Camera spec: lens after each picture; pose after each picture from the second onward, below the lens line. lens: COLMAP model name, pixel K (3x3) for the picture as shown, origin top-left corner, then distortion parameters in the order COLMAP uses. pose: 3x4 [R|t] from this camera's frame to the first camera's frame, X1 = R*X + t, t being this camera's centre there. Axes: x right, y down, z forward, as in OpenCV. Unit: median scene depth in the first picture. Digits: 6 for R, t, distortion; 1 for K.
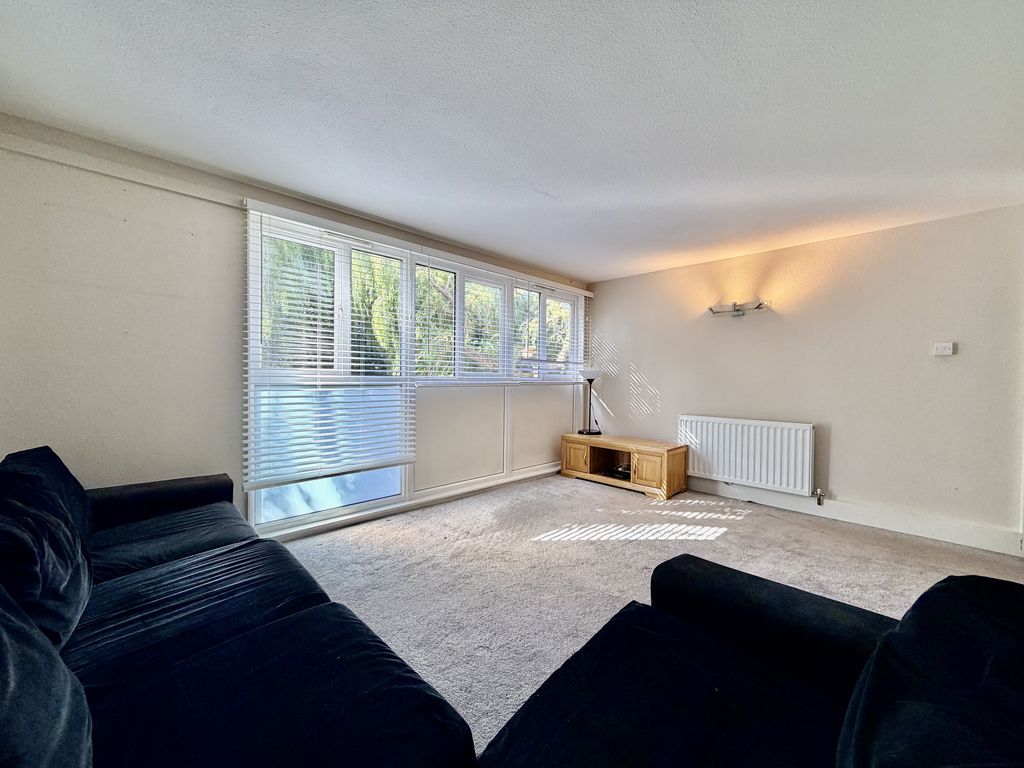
lens RADIAL K [[409.5, 0, 513.3], [0, 409.5, 383.3], [0, 0, 1]] dist [-0.001016, 0.000462]
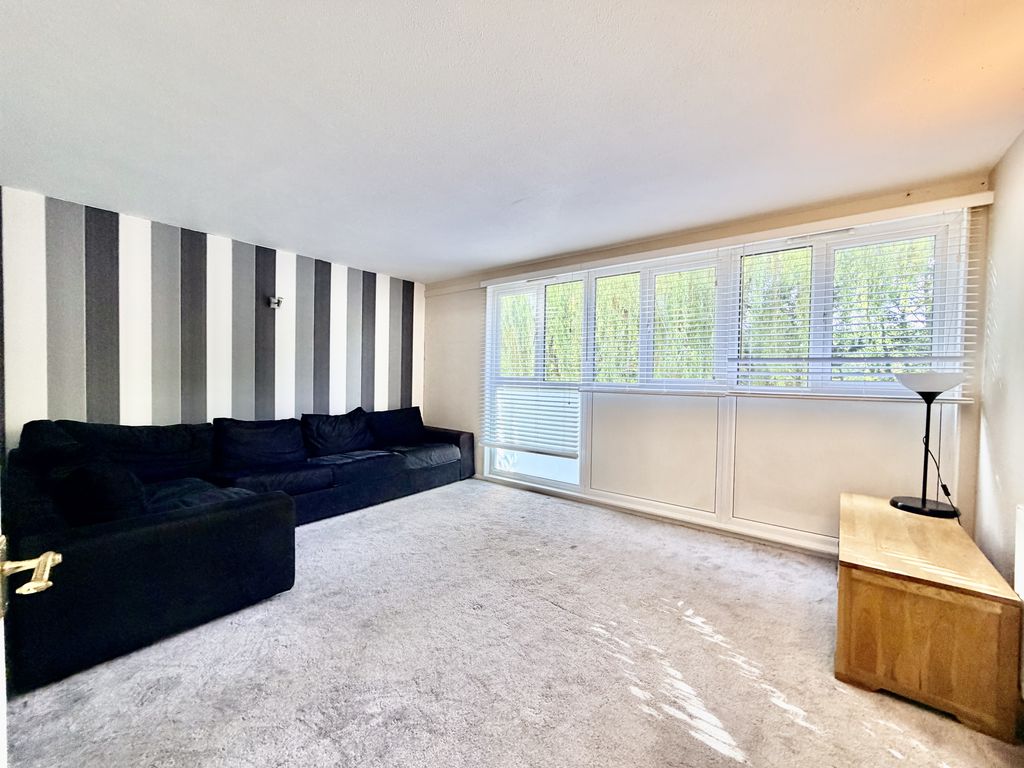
lens RADIAL K [[409.5, 0, 514.1], [0, 409.5, 384.7], [0, 0, 1]] dist [-0.001016, 0.000462]
pose [[0.125481, 0.013416, -0.992005, 0.646604], [-0.021383, 0.999713, 0.010816, -0.014819], [0.991866, 0.019855, 0.125732, 0.524795]]
